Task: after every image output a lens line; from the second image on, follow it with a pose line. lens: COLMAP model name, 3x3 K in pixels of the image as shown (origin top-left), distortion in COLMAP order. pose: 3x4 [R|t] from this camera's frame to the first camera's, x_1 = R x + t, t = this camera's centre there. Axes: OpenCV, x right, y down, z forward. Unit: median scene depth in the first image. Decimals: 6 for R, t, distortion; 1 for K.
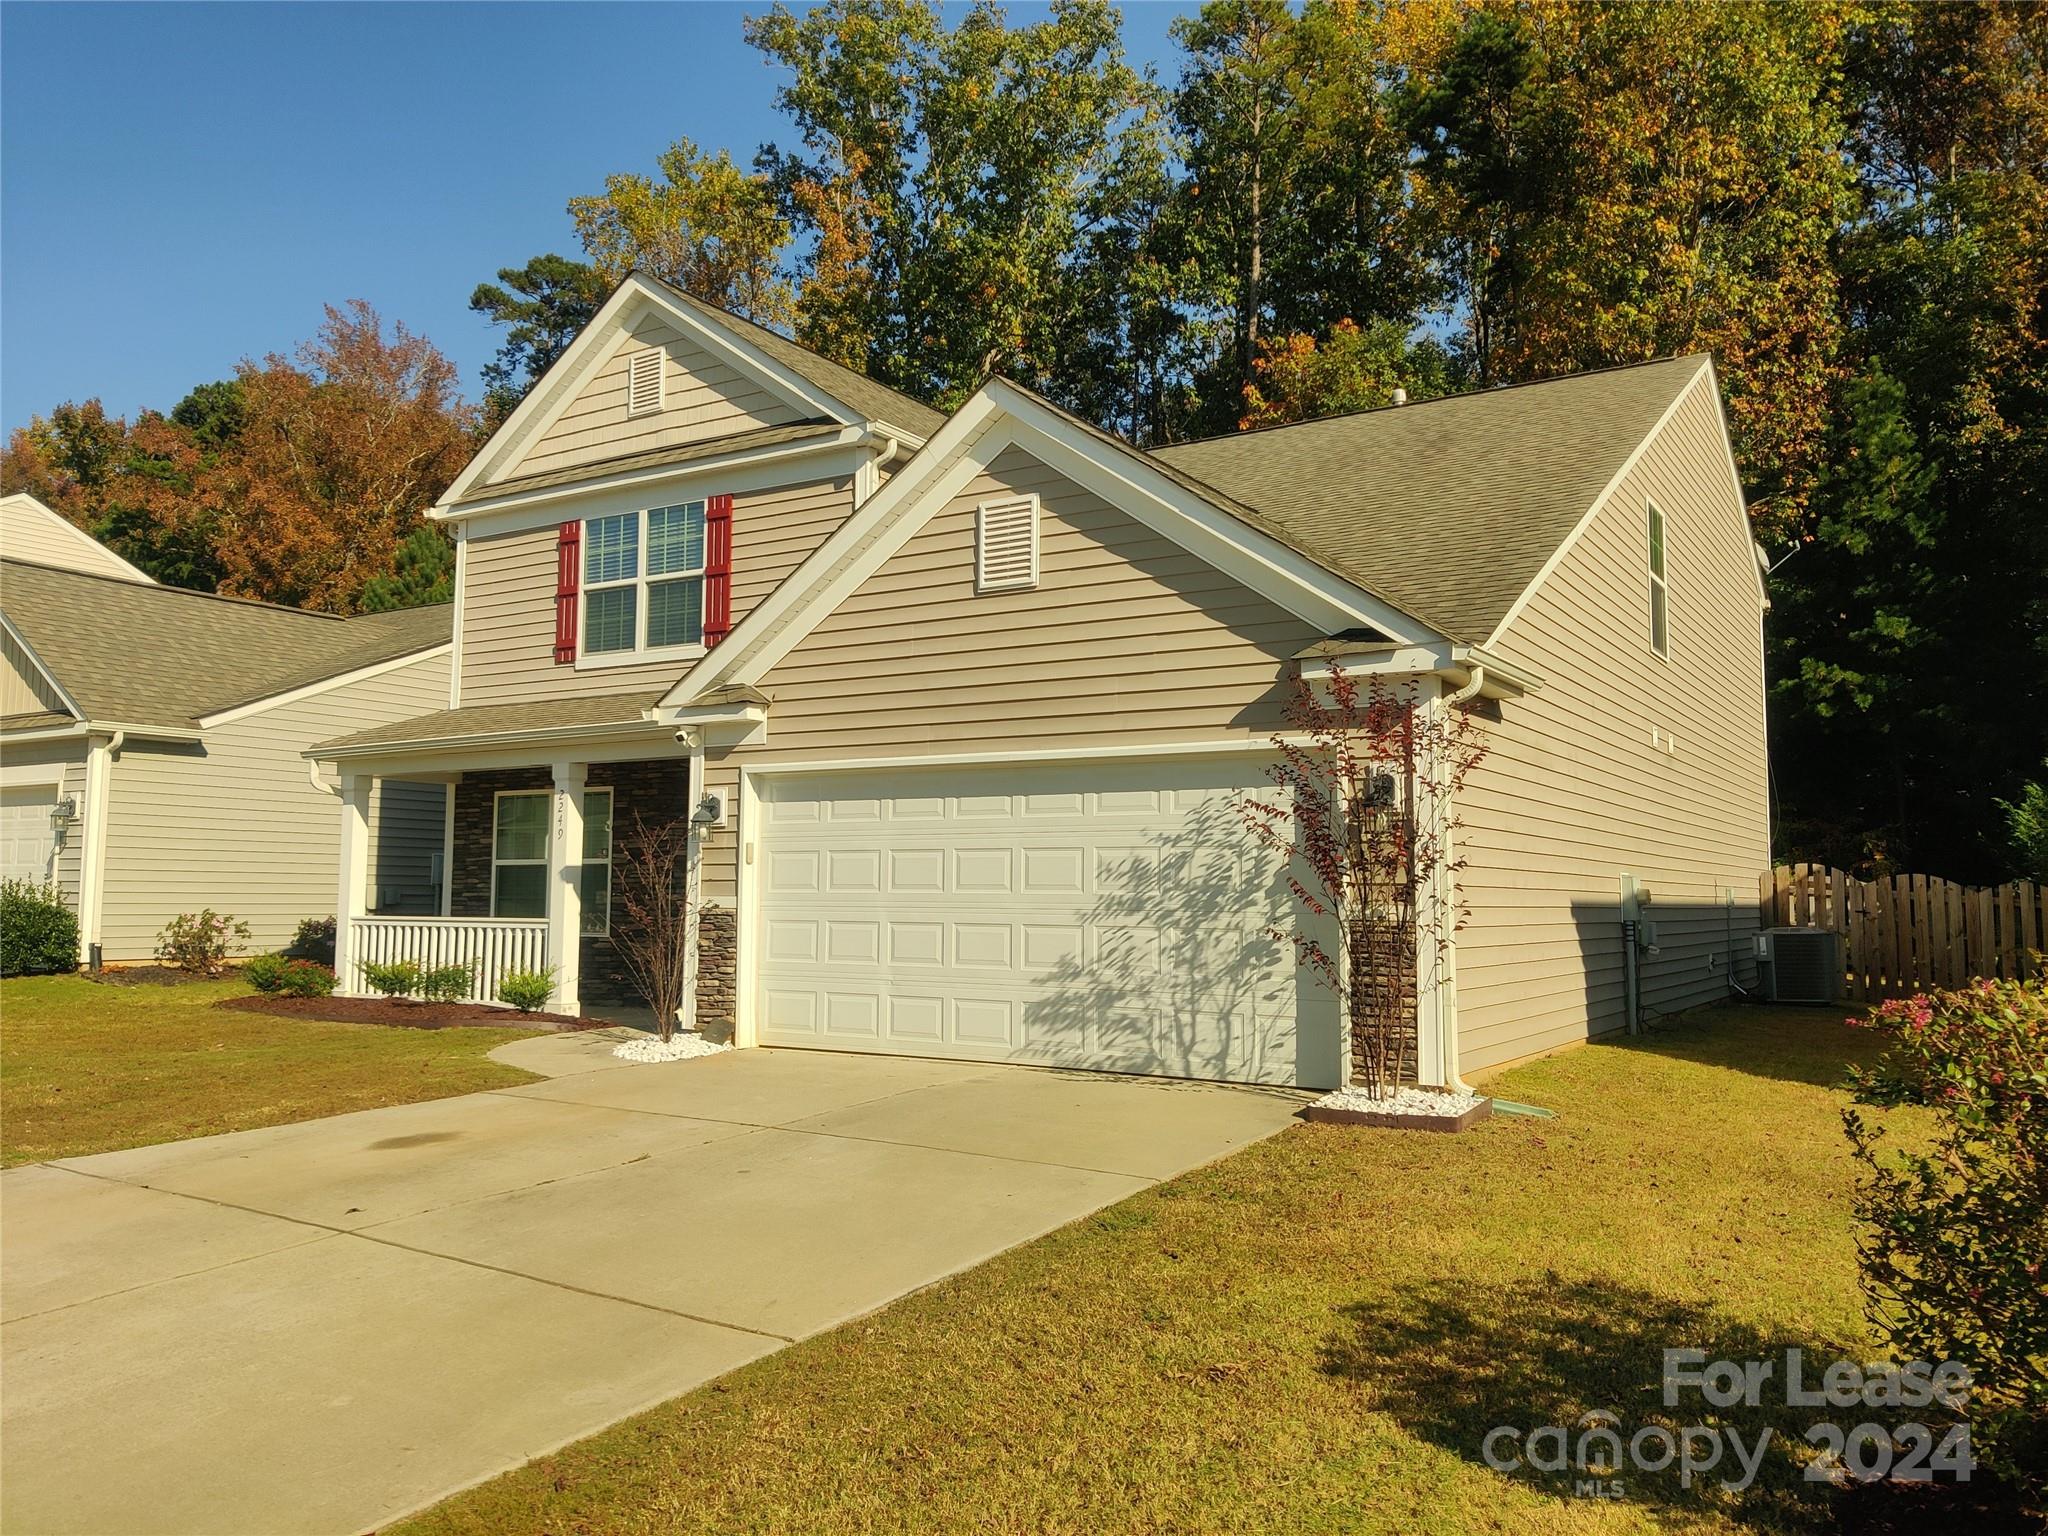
lens RADIAL K [[1547.3, 0, 1002.7], [0, 1547.3, 740.7], [0, 0, 1]] dist [0.113701, -0.250473]
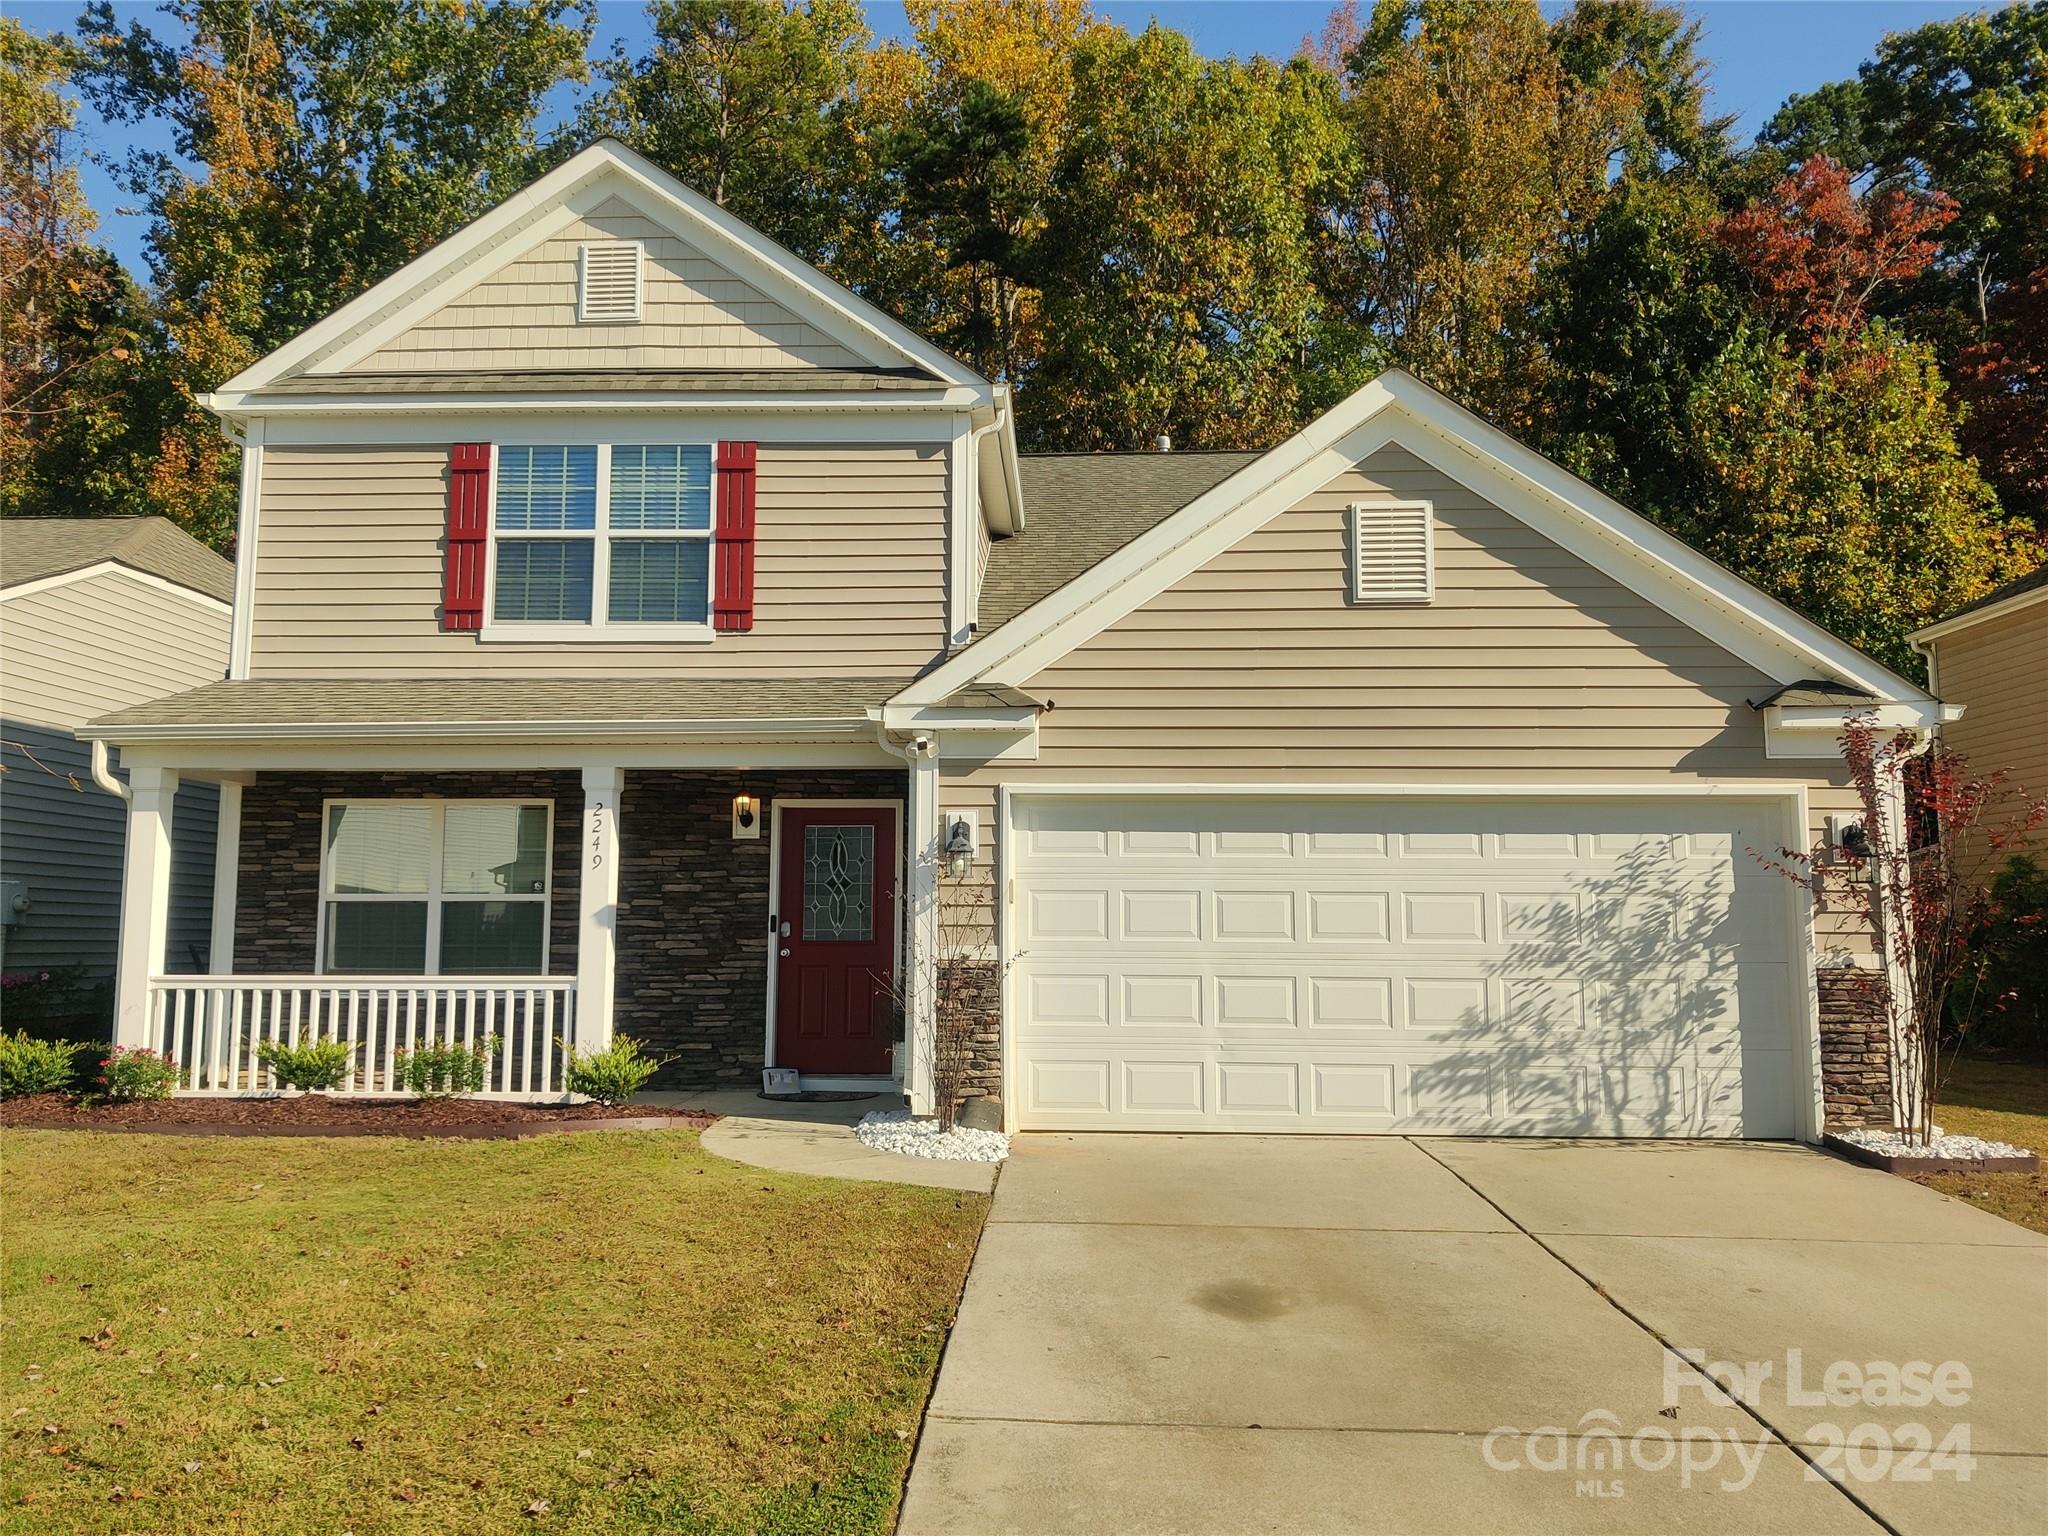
lens RADIAL K [[1547.3, 0, 1002.7], [0, 1547.3, 740.7], [0, 0, 1]] dist [0.113701, -0.250473]
pose [[0.863446, 0.057139, 0.501194, -0.612292], [-0.047119, 0.998356, -0.032643, 0.021209], [-0.502235, 0.004570, 0.864719, 0.319819]]
